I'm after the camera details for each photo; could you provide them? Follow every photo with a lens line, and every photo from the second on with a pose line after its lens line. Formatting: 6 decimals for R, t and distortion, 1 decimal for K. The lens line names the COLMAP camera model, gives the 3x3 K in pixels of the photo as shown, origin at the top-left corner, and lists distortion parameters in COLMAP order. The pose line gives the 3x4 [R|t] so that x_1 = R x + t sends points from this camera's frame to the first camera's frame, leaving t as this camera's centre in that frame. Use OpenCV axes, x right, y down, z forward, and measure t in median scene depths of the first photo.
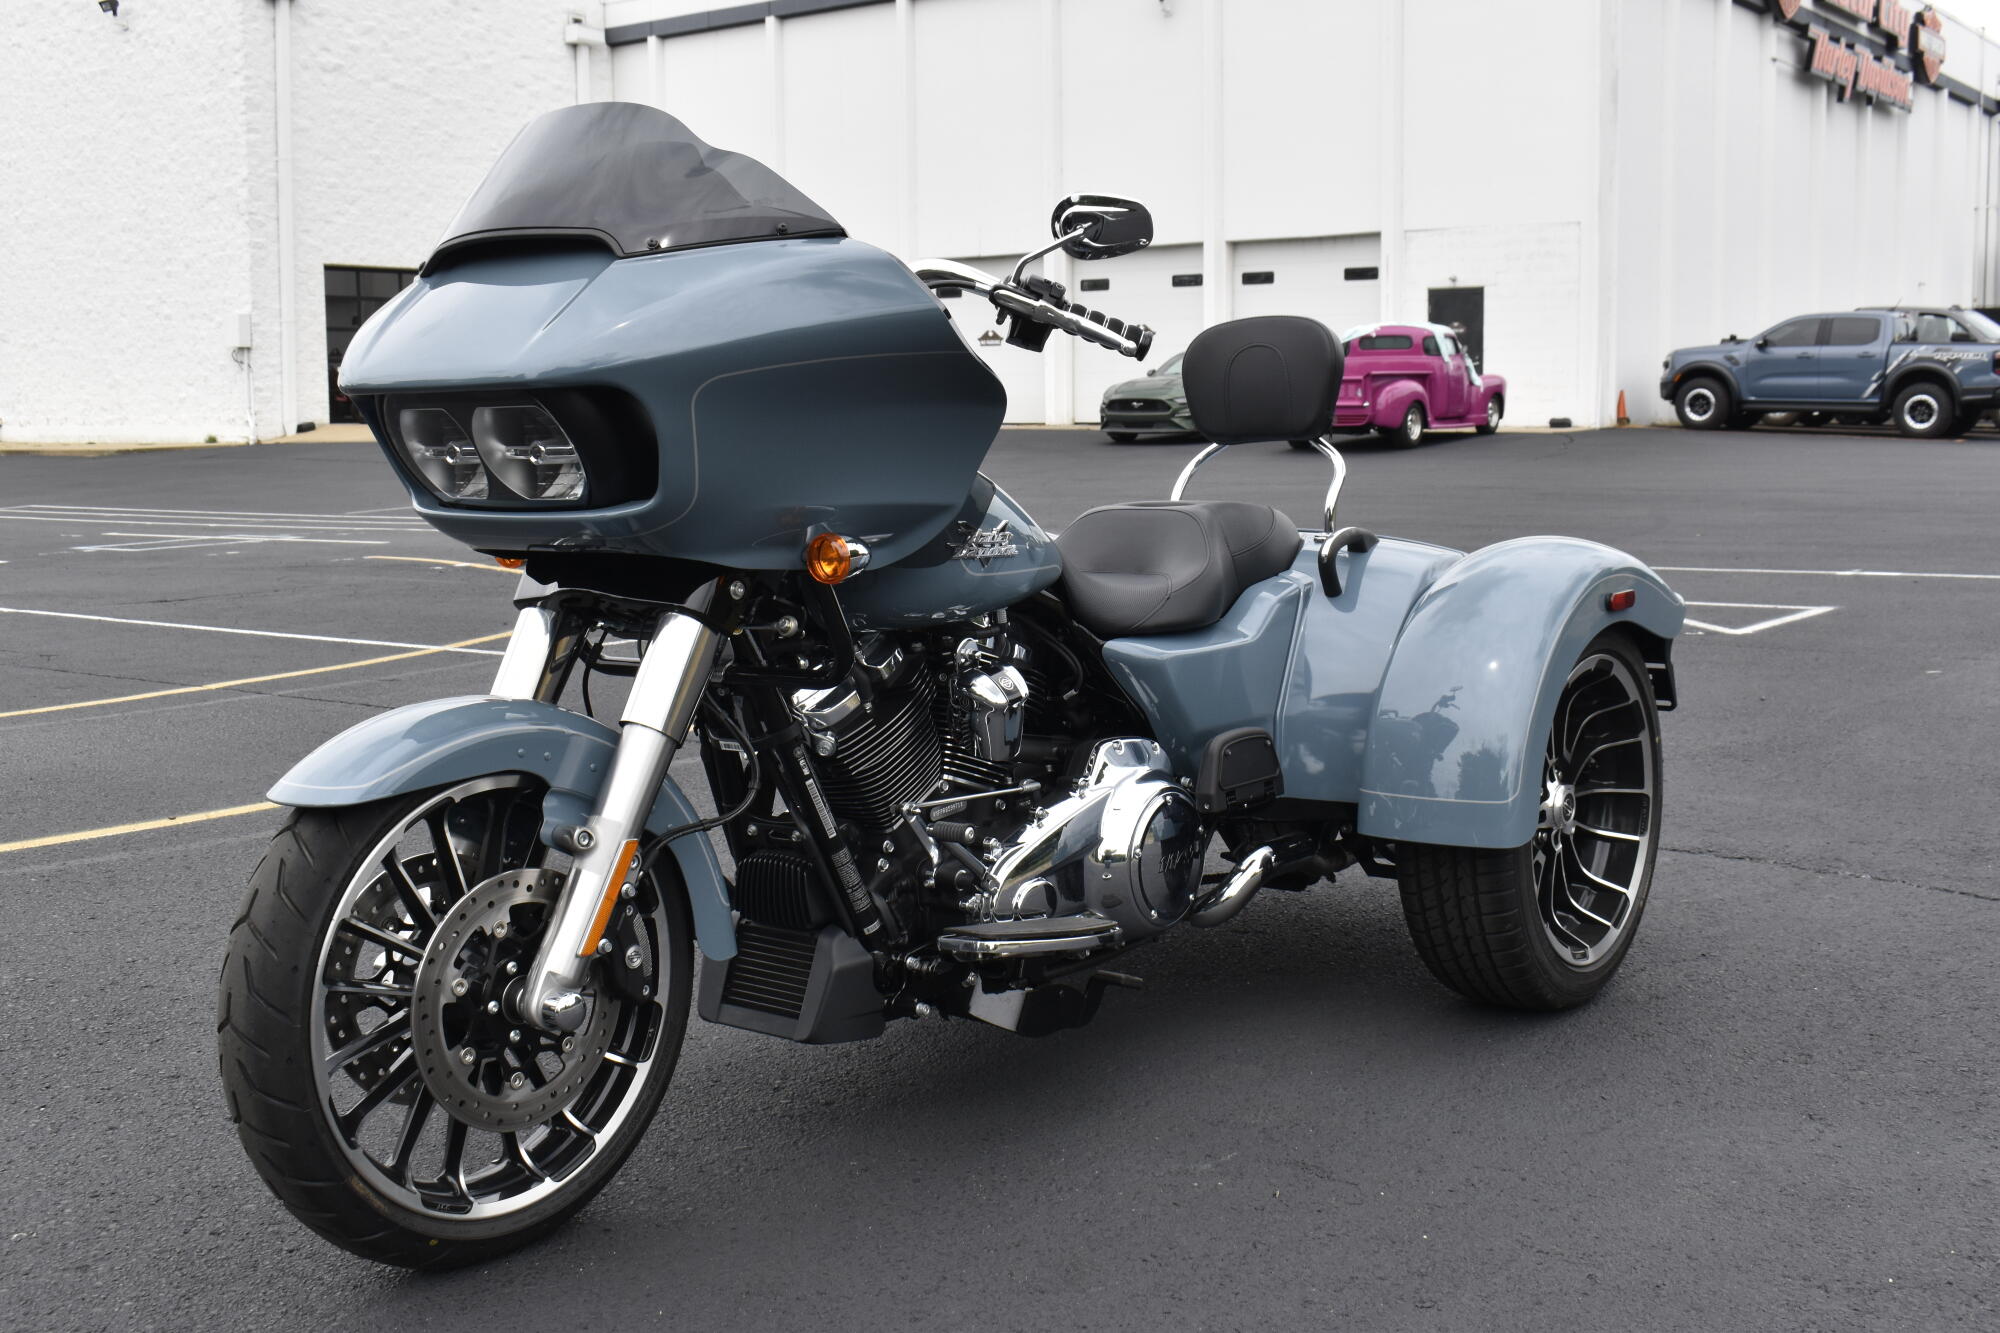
lens RADIAL K [[2182.4, 0, 1000.8], [0, 2182.4, 662.3], [0, 0, 1]] dist [-0.054363, 0.000000]
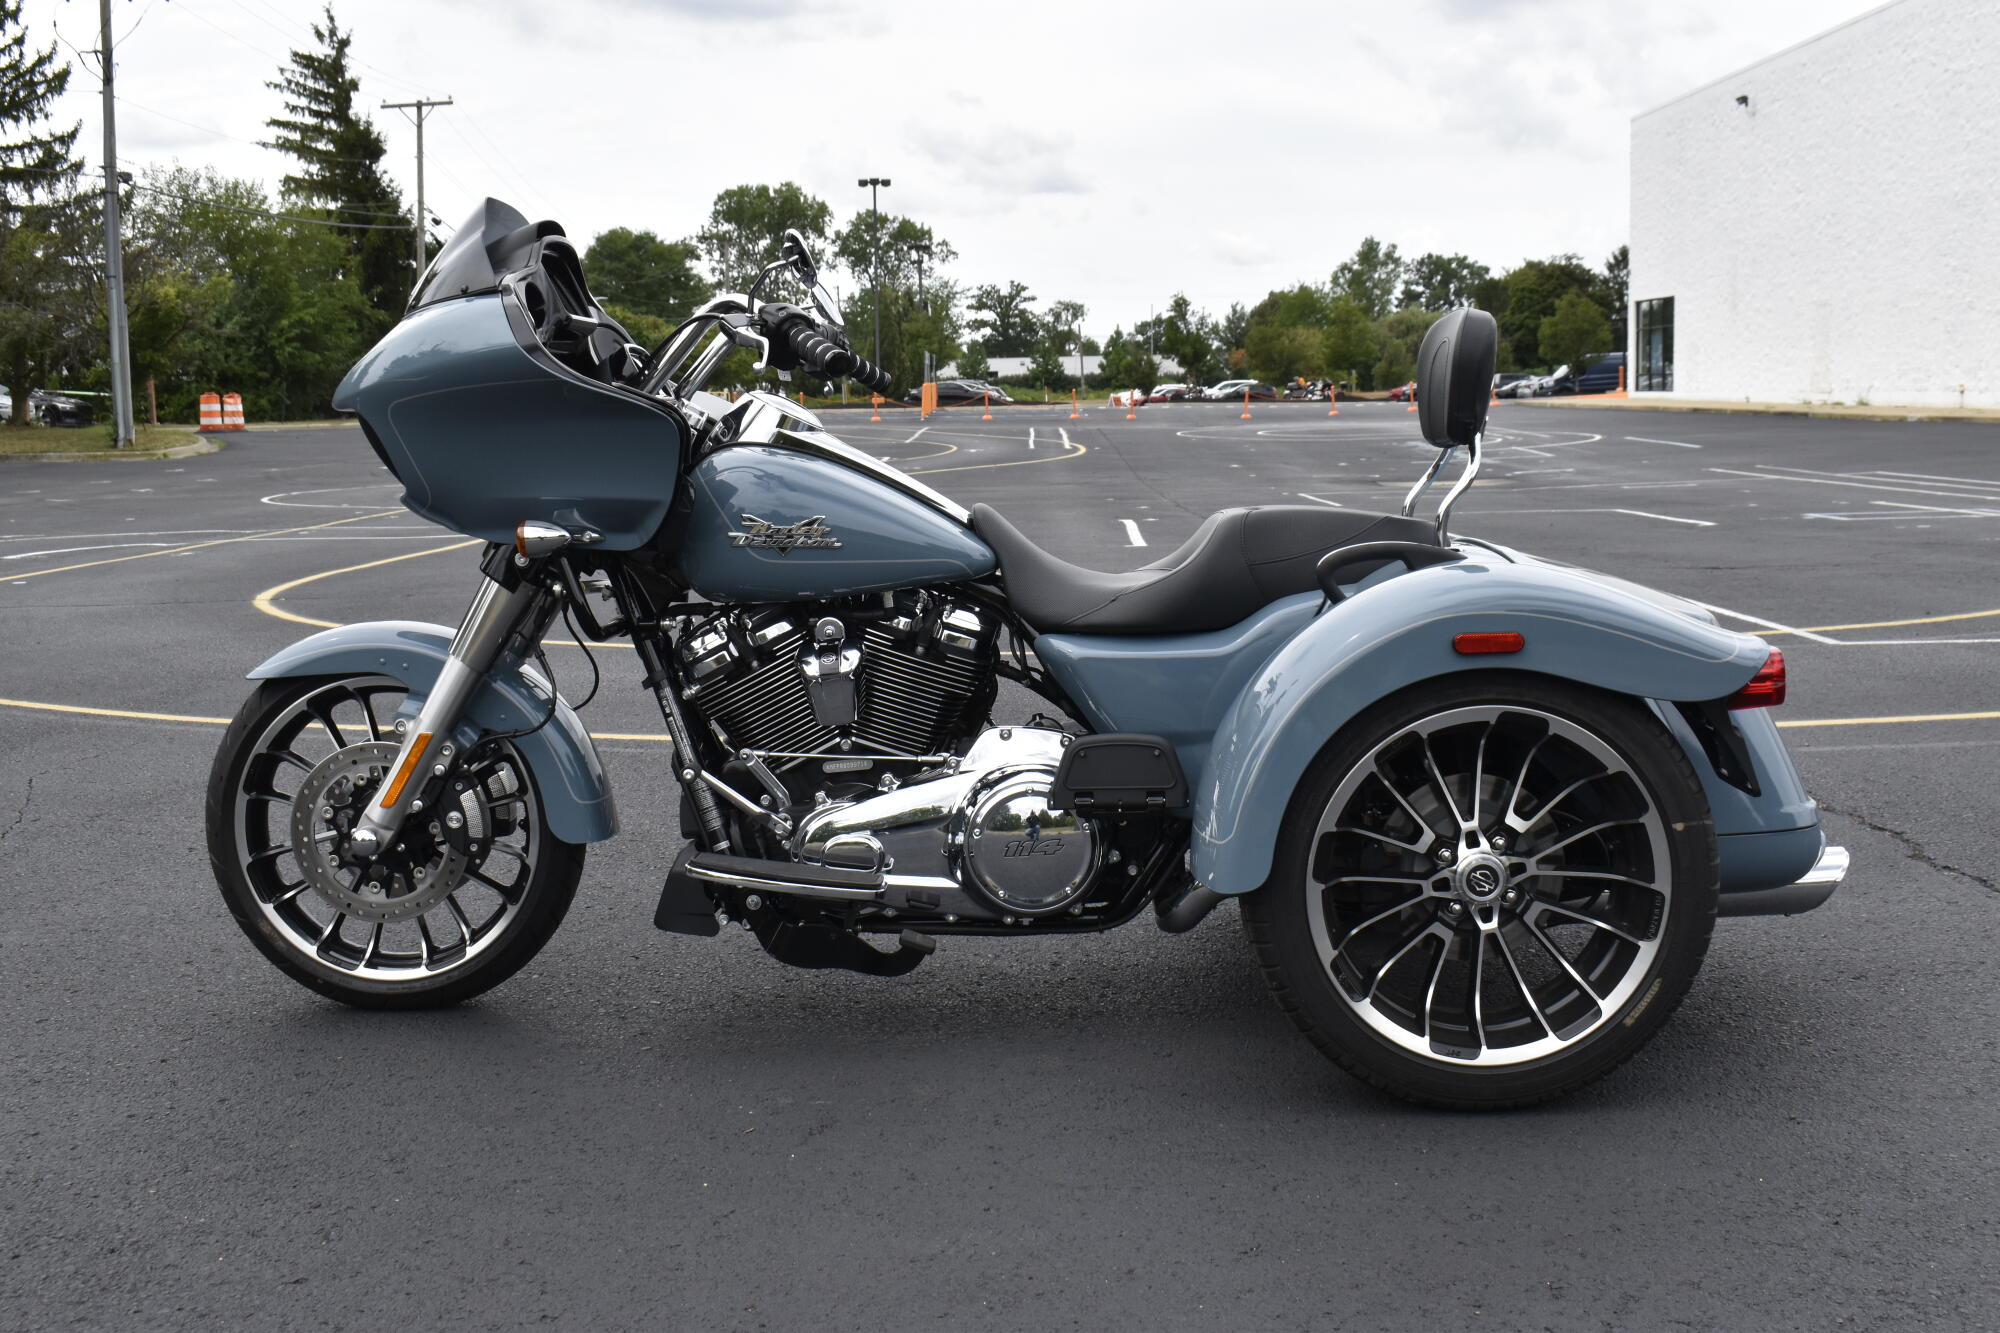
lens RADIAL K [[2182.4, 0, 994.6], [0, 2182.4, 663.0], [0, 0, 1]] dist [-0.054363, 0.000000]
pose [[0.588624, 0.096171, -0.802666, 0.677206], [-0.081690, 0.994892, 0.059296, -0.043938], [0.804269, 0.030666, 0.593474, 0.271332]]
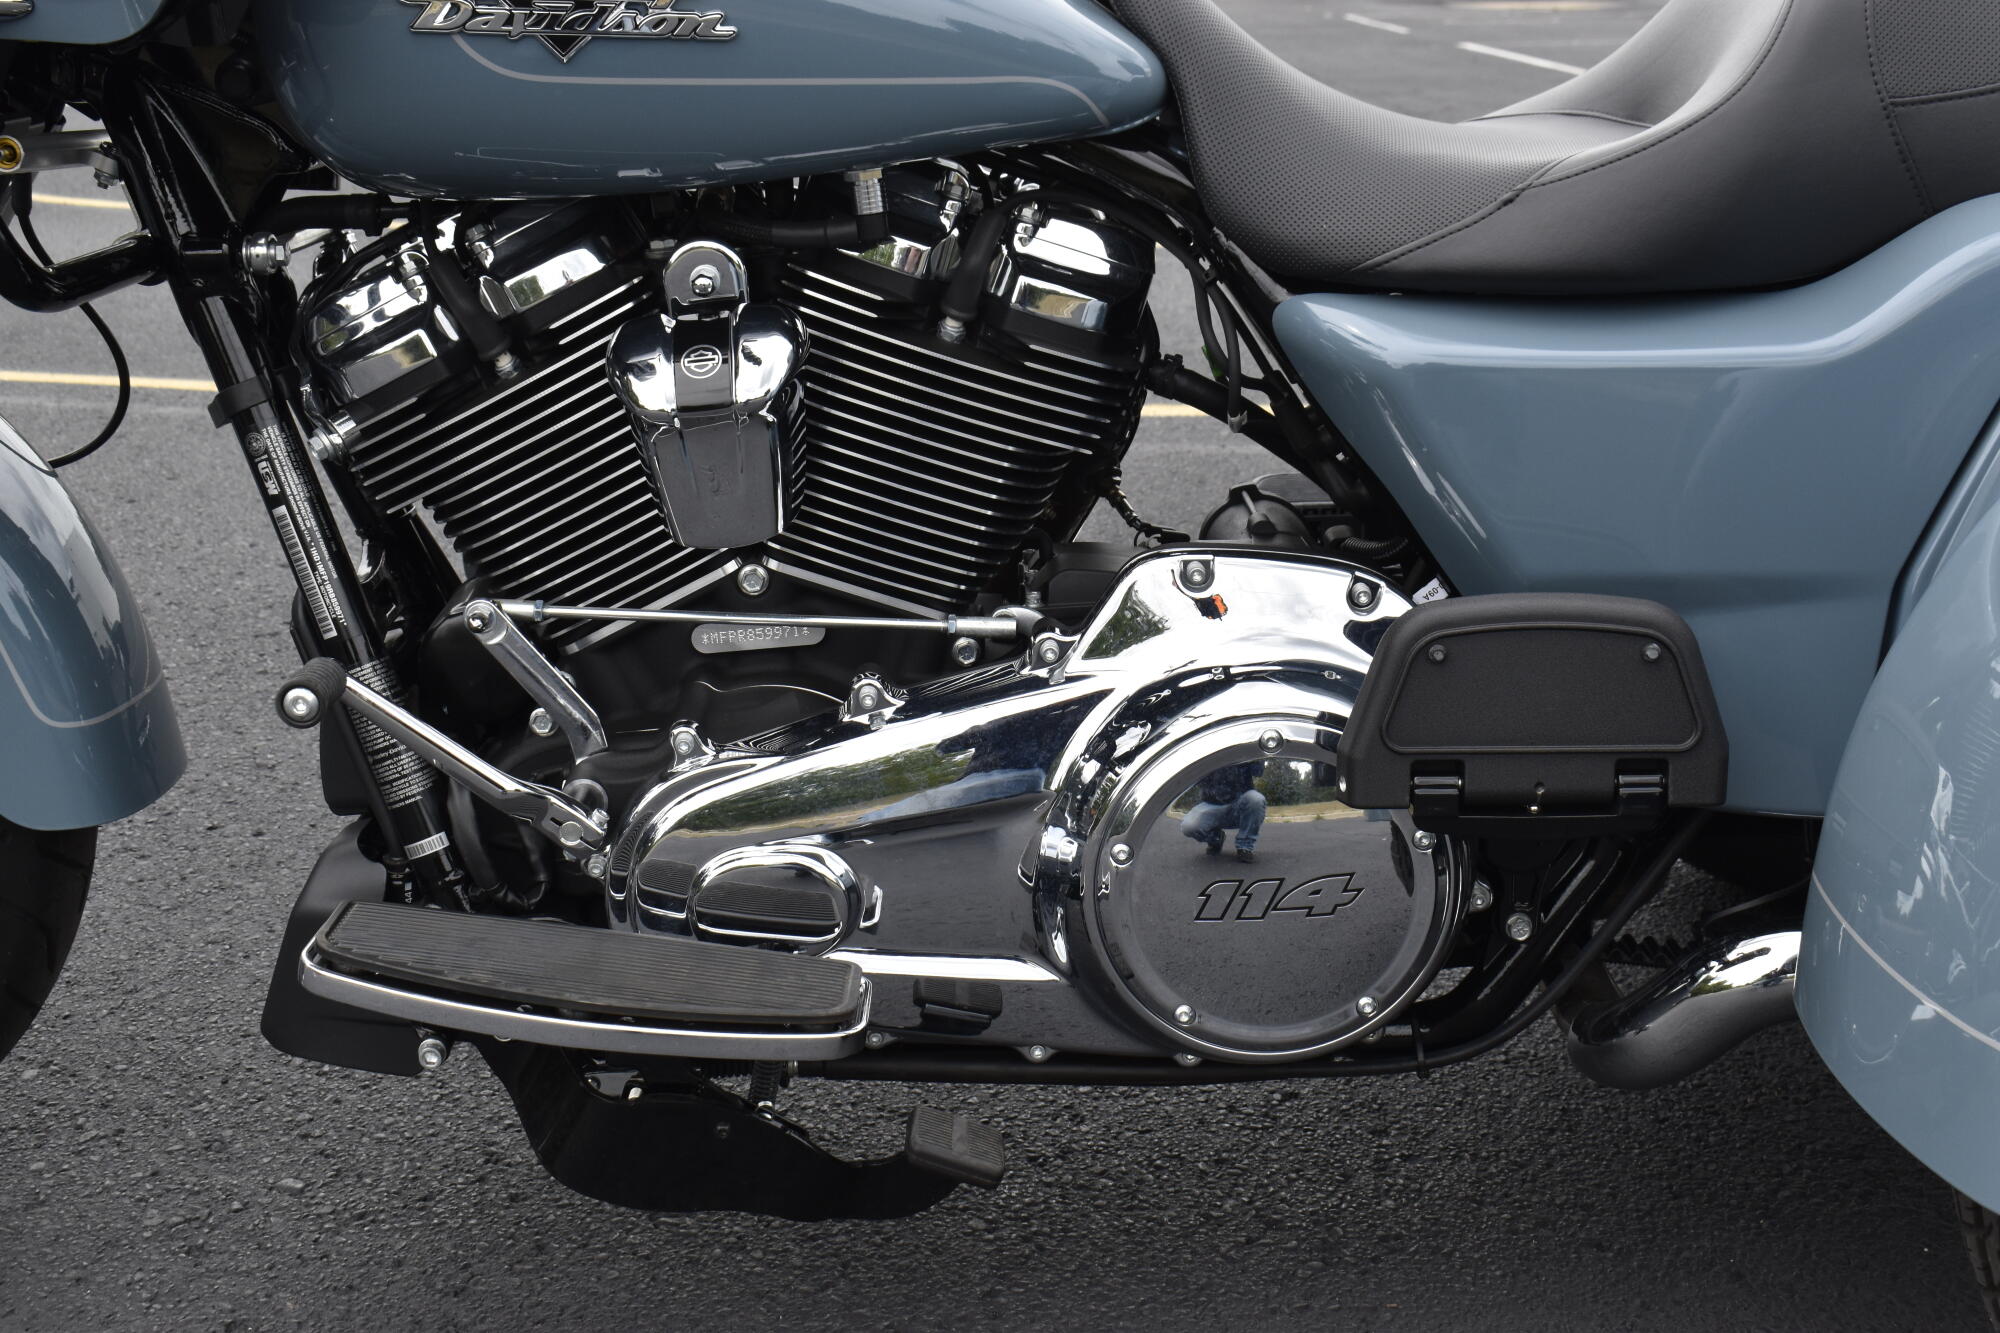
lens RADIAL K [[2651.9, 0, 1012.7], [0, 2651.9, 670.5], [0, 0, 1]] dist [-0.036699, 0.000000]
pose [[0.612445, 0.227666, -0.757020, 0.293681], [-0.090506, 0.971528, 0.218956, -0.033144], [0.785315, -0.065584, 0.615613, 0.514132]]
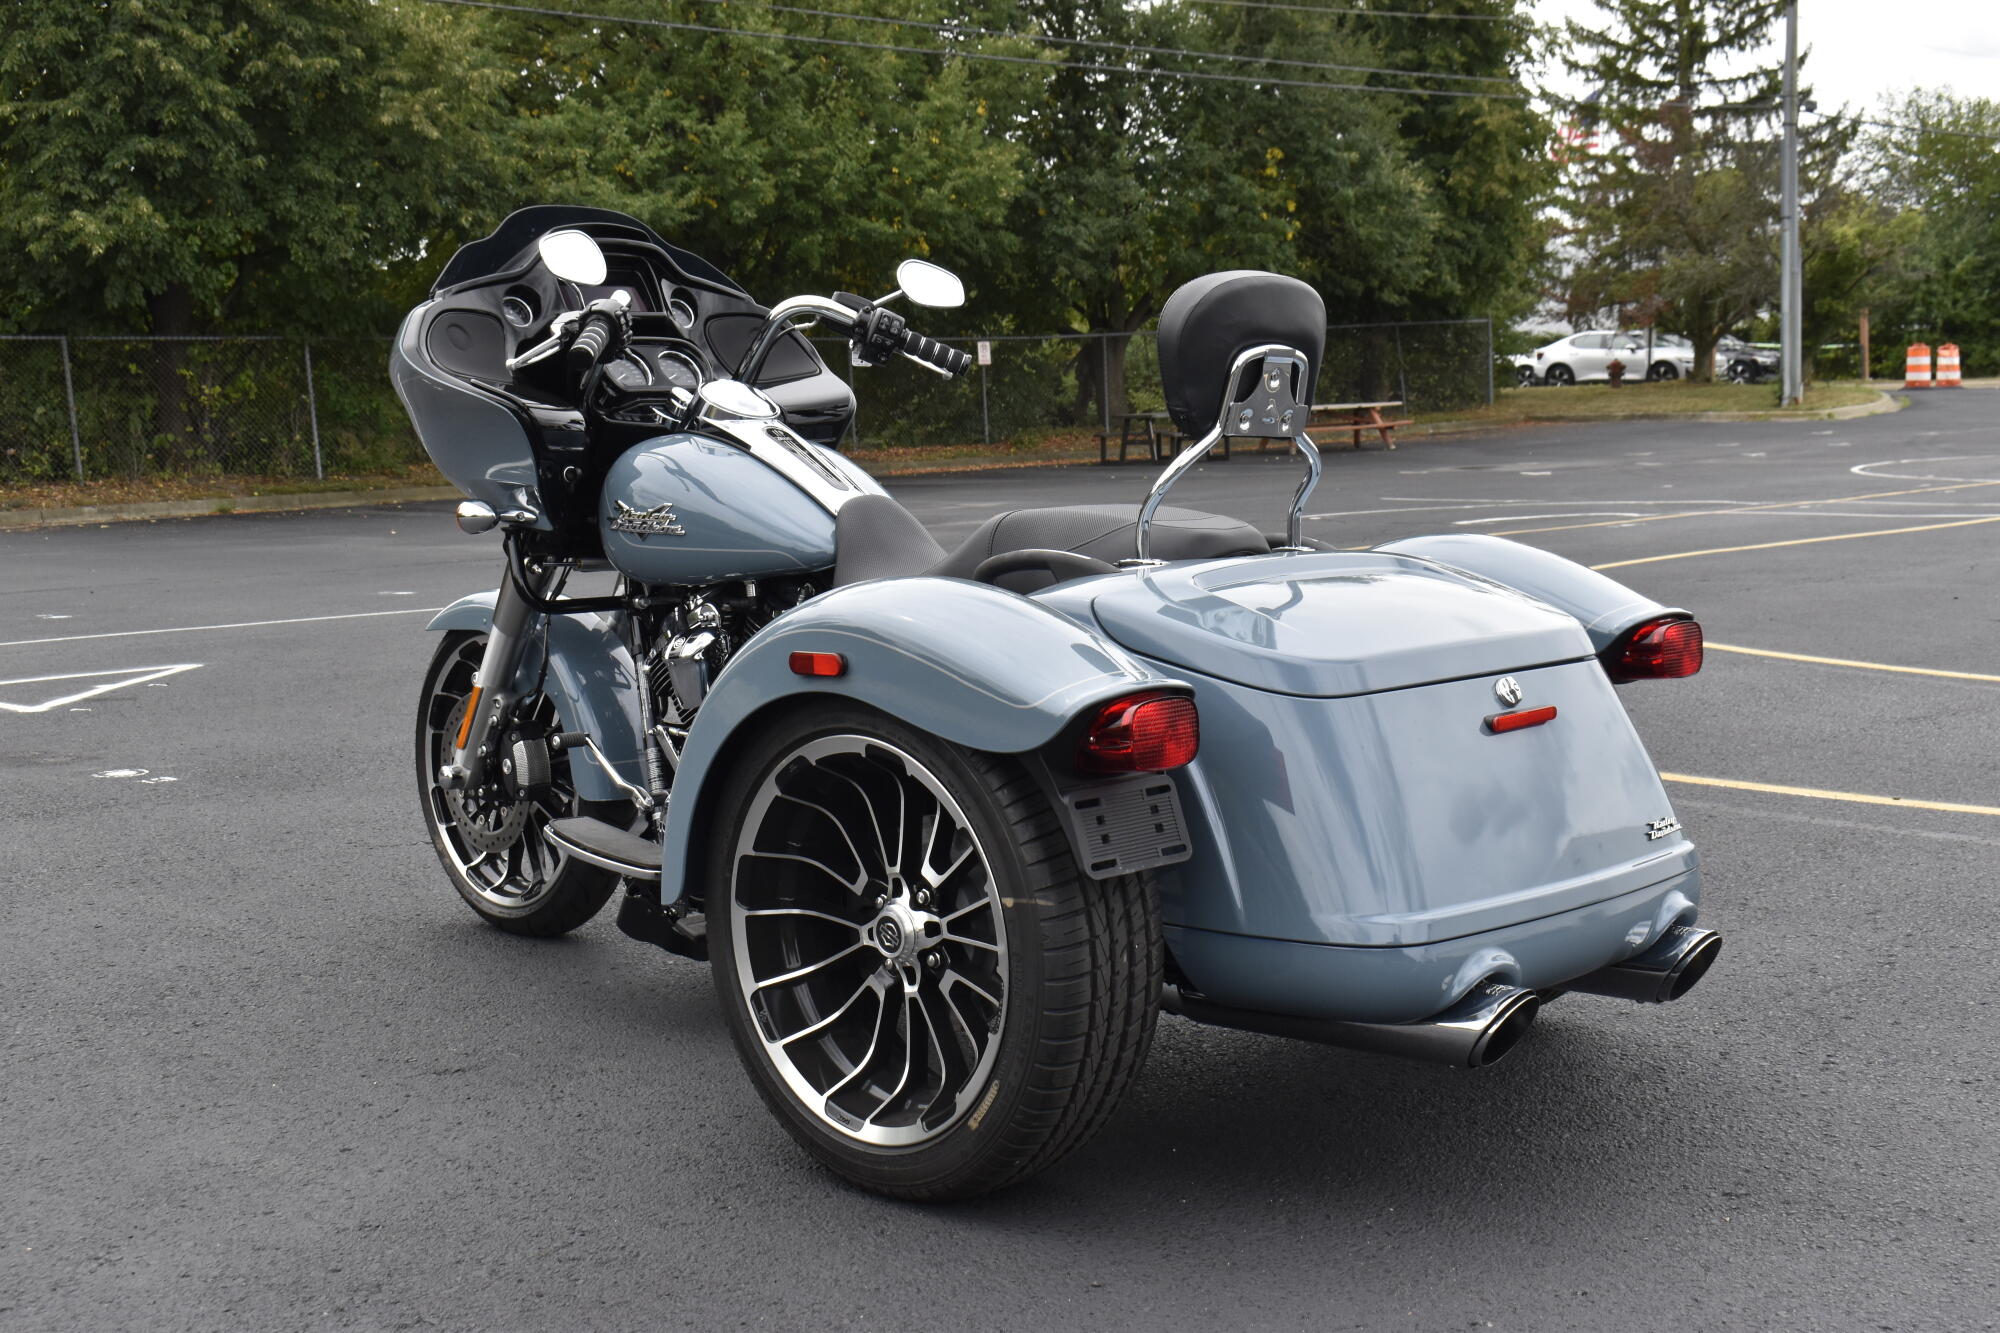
lens RADIAL K [[2489.4, 0, 1001.9], [0, 2489.4, 664.8], [0, 0, 1]] dist [-0.033716, 0.000000]
pose [[-0.141259, 0.119368, -0.982750, 0.896202], [-0.083720, 0.987707, 0.132004, -0.117546], [0.986426, 0.100923, -0.129529, 0.933542]]
